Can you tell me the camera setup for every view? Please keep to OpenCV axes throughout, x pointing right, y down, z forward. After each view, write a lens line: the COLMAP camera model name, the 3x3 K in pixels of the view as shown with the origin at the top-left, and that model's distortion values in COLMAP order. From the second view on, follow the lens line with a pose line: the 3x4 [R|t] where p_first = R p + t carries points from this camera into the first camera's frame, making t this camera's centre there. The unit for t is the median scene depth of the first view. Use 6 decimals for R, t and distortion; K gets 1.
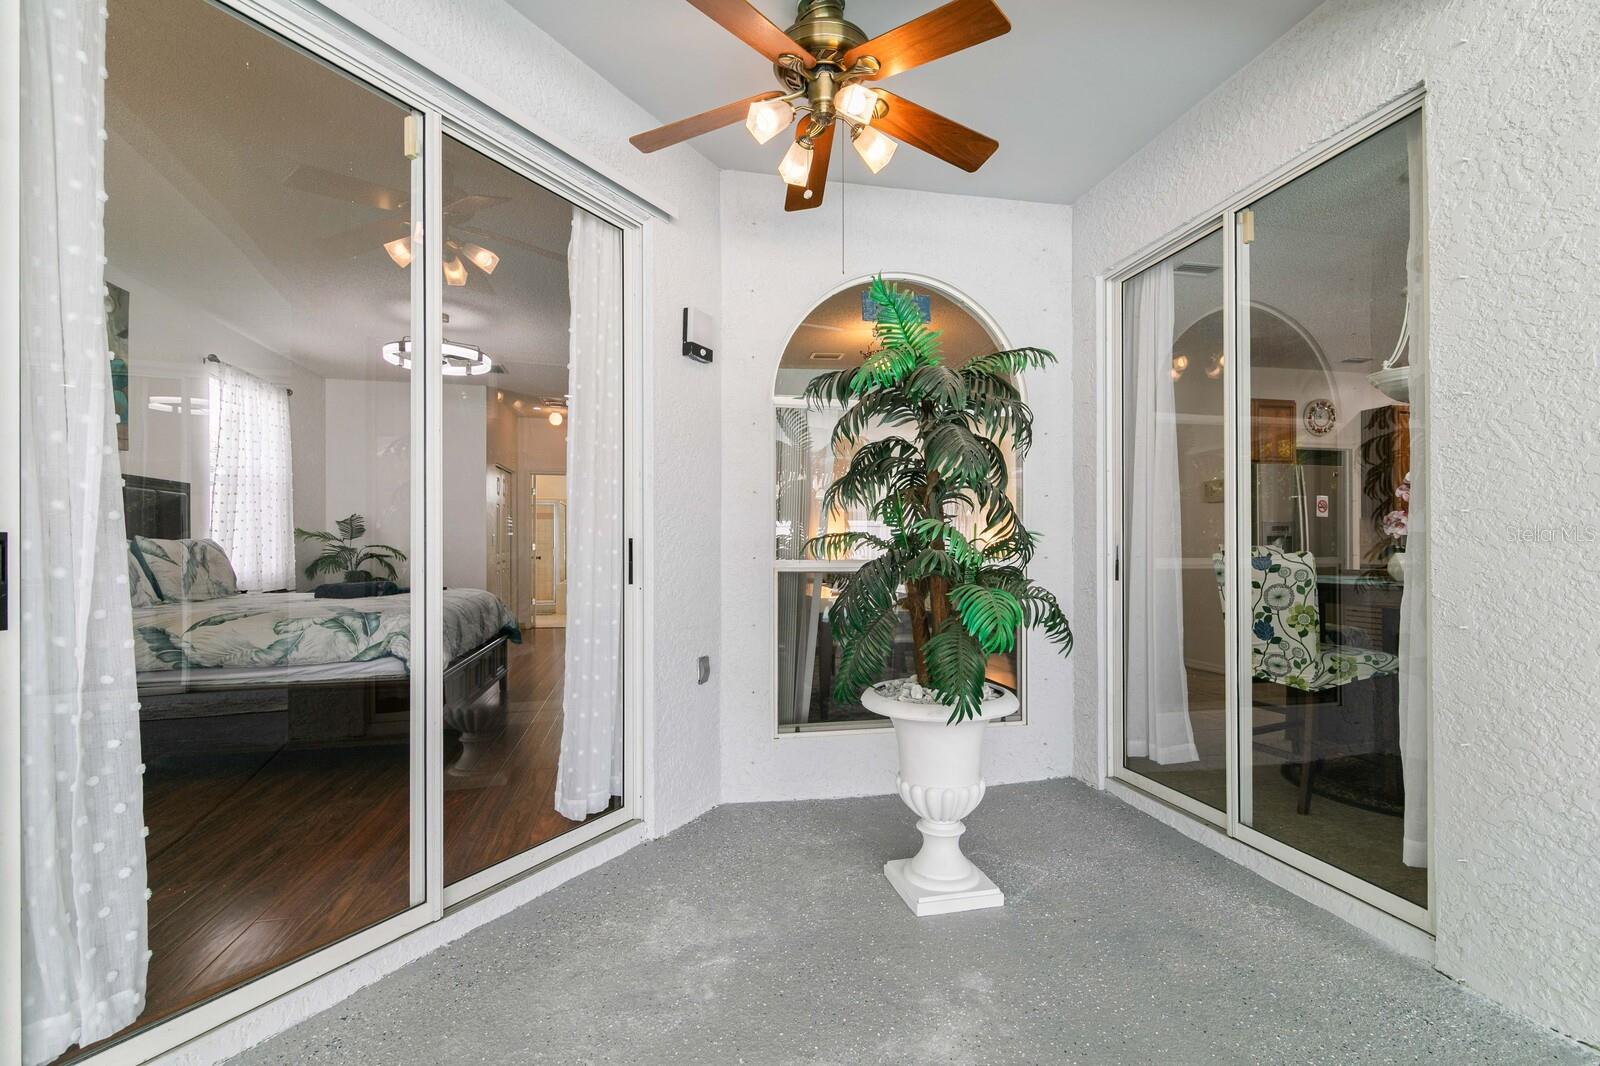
lens RADIAL K [[716.4, 0, 800.4], [0, 716.4, 544.8], [0, 0, 1]] dist [-0.002747, -0.000264]
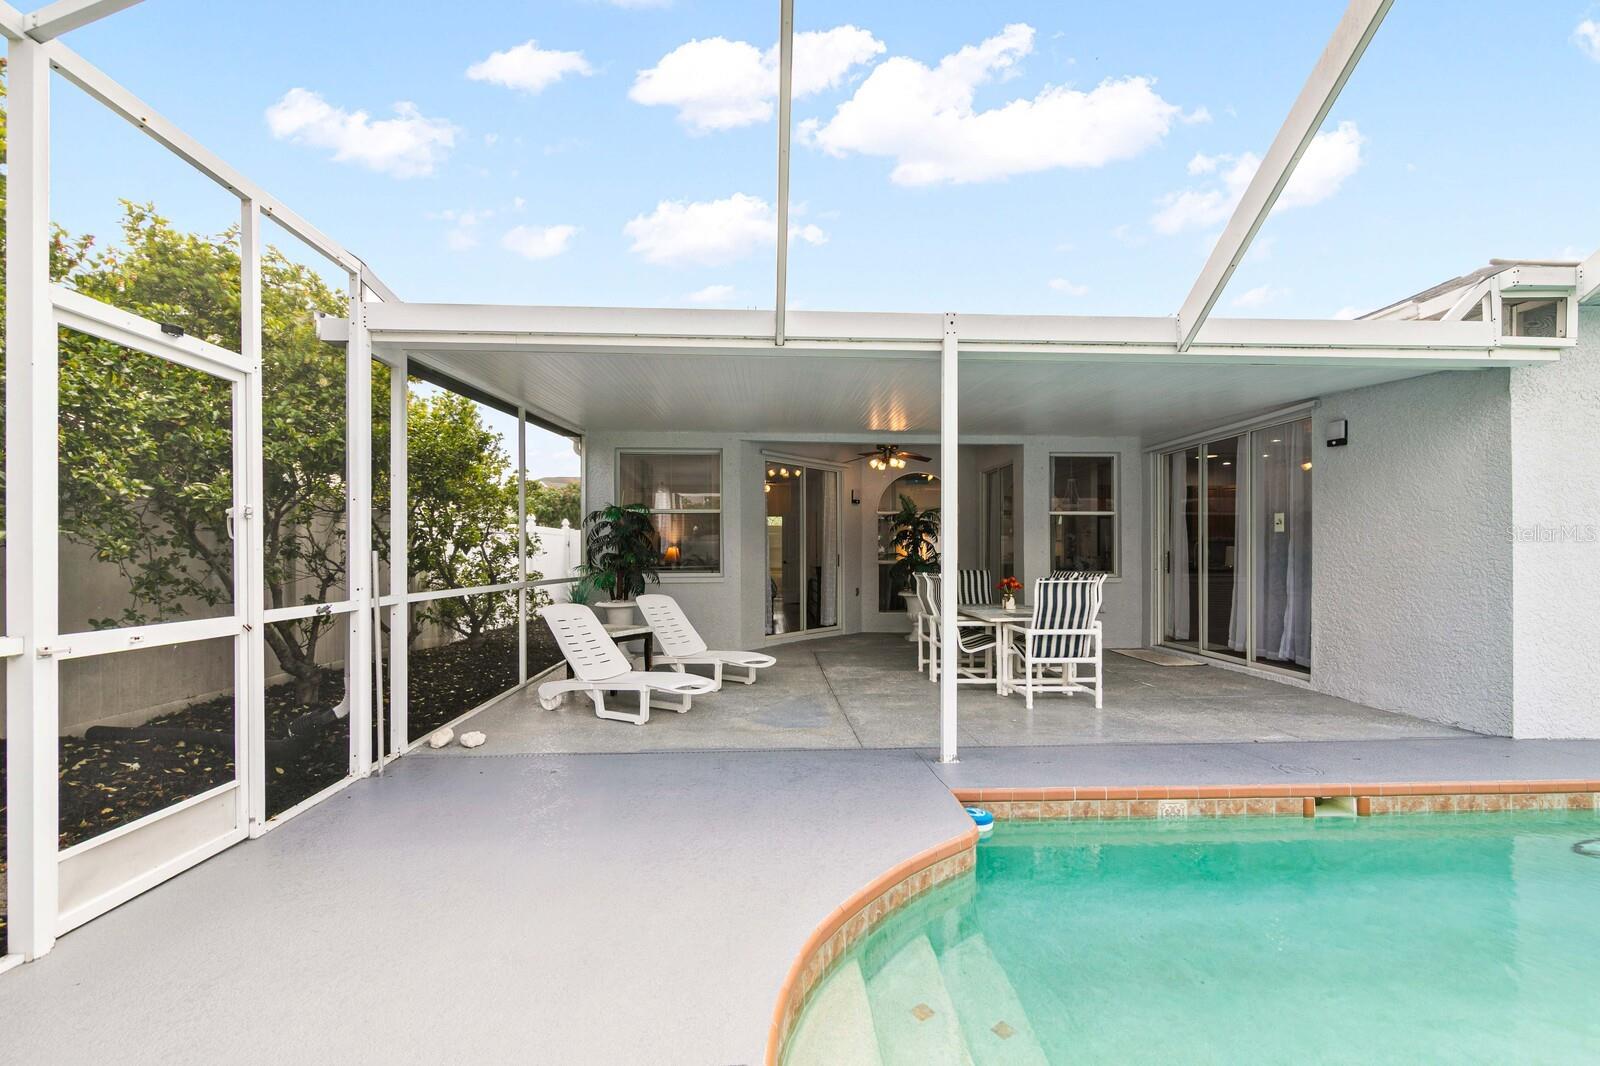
lens RADIAL K [[716.4, 0, 800.4], [0, 716.4, 544.8], [0, 0, 1]] dist [-0.002747, -0.000264]
pose [[0.987695, -0.002517, -0.156372, 0.108067], [0.002246, 0.999996, -0.001909, -0.037046], [0.156376, 0.001534, 0.987696, -1.967485]]
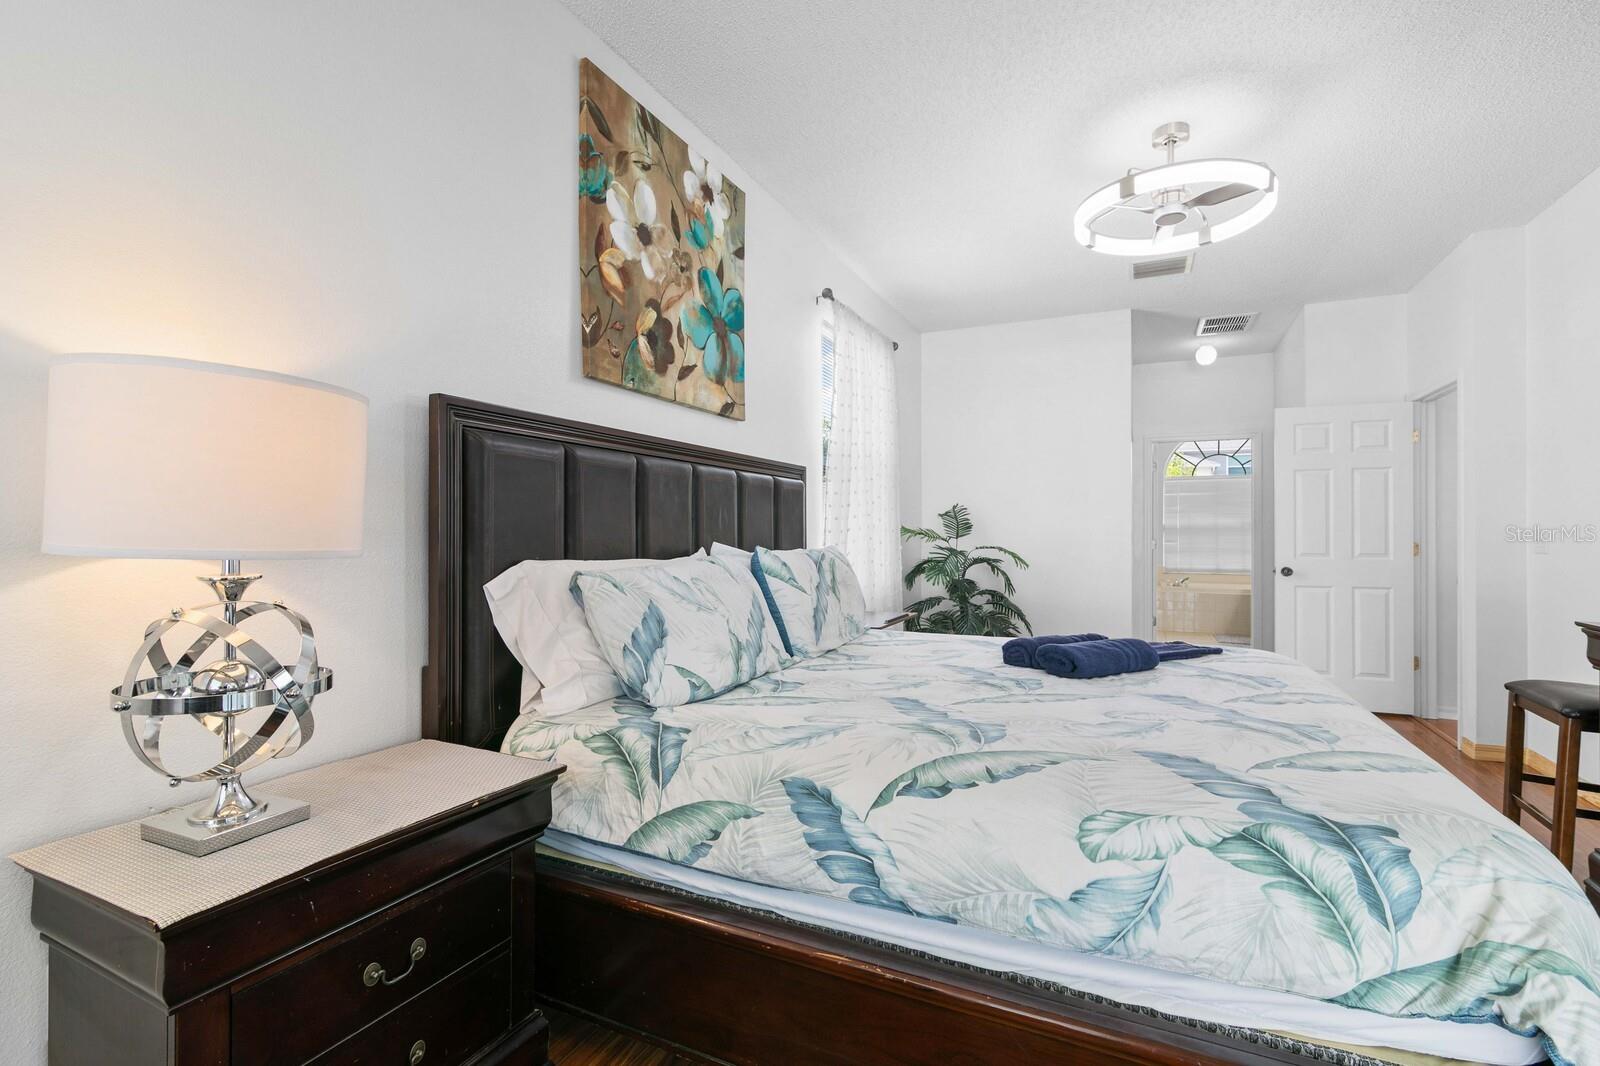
lens RADIAL K [[724.2, 0, 799.0], [0, 724.2, 524.7], [0, 0, 1]] dist [-0.002487, -0.000029]
pose [[0.791253, -0.005466, -0.611465, -0.517587], [0.000616, 0.999967, -0.008142, -0.027188], [0.611489, 0.006065, 0.791230, 0.524996]]
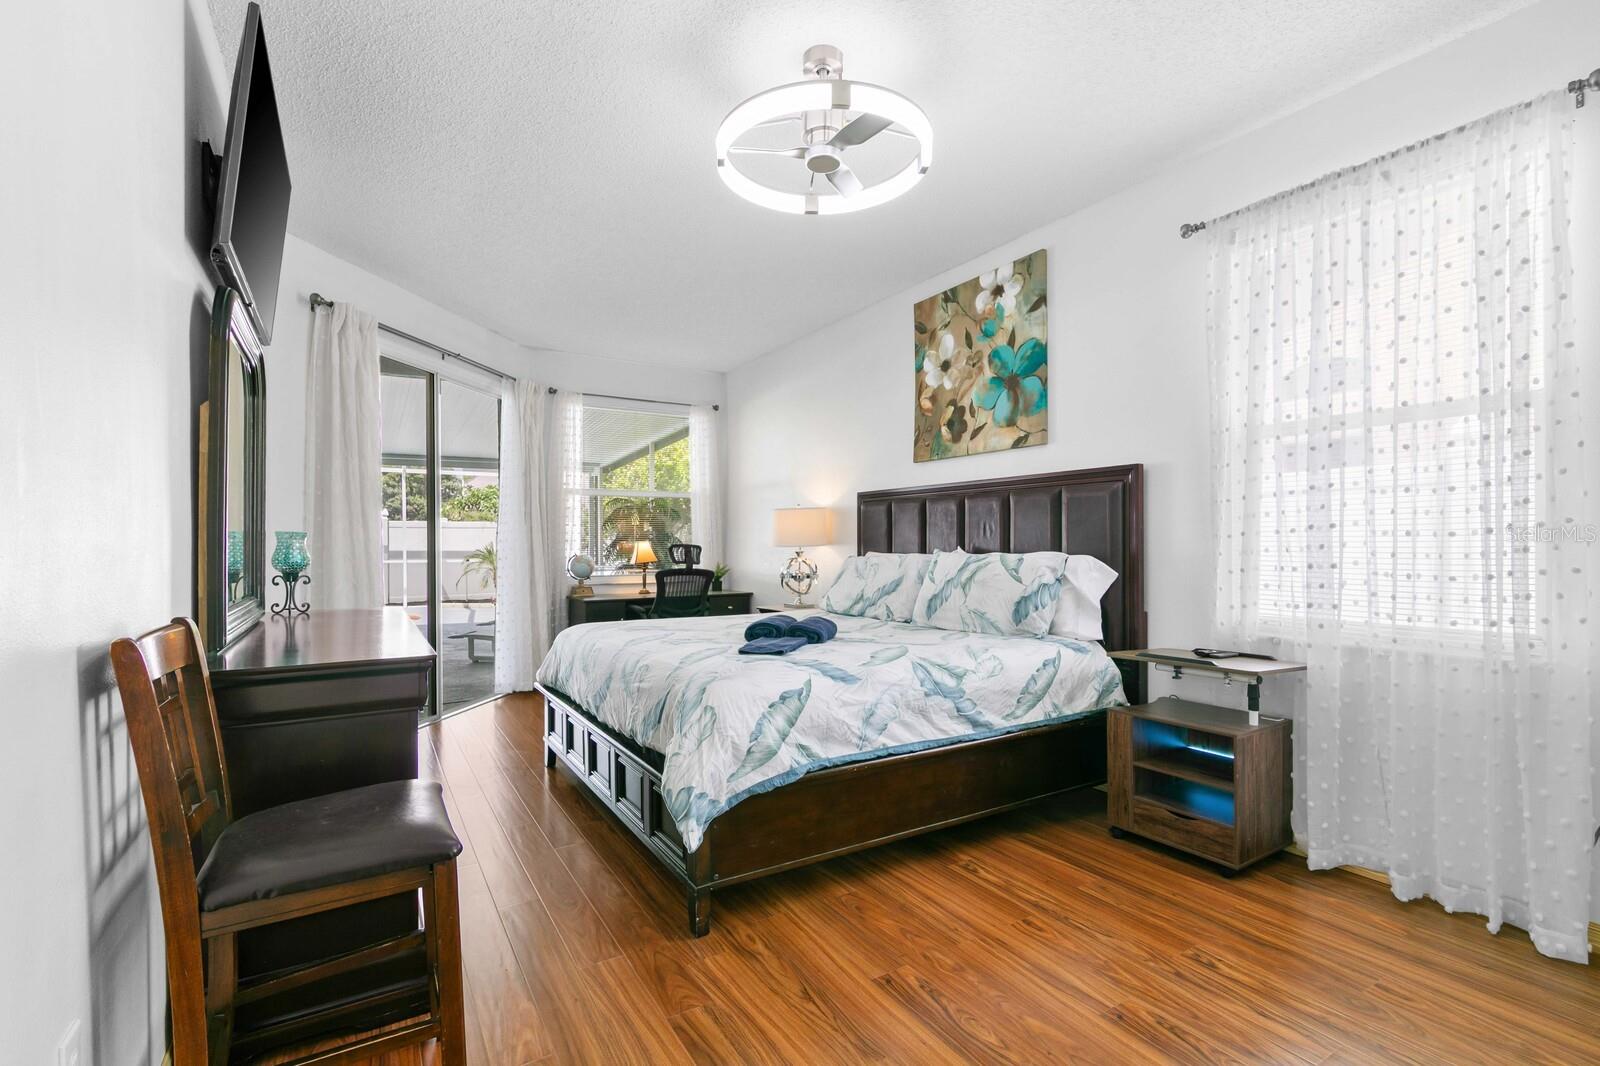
lens RADIAL K [[724.9, 0, 795.3], [0, 724.9, 535.2], [0, 0, 1]] dist [0.001084, 0.000756]
pose [[-0.945618, 0.001467, -0.325277, -0.445980], [0.006176, 0.999891, -0.013442, -0.019717], [0.325222, -0.014720, -0.945523, 1.871225]]
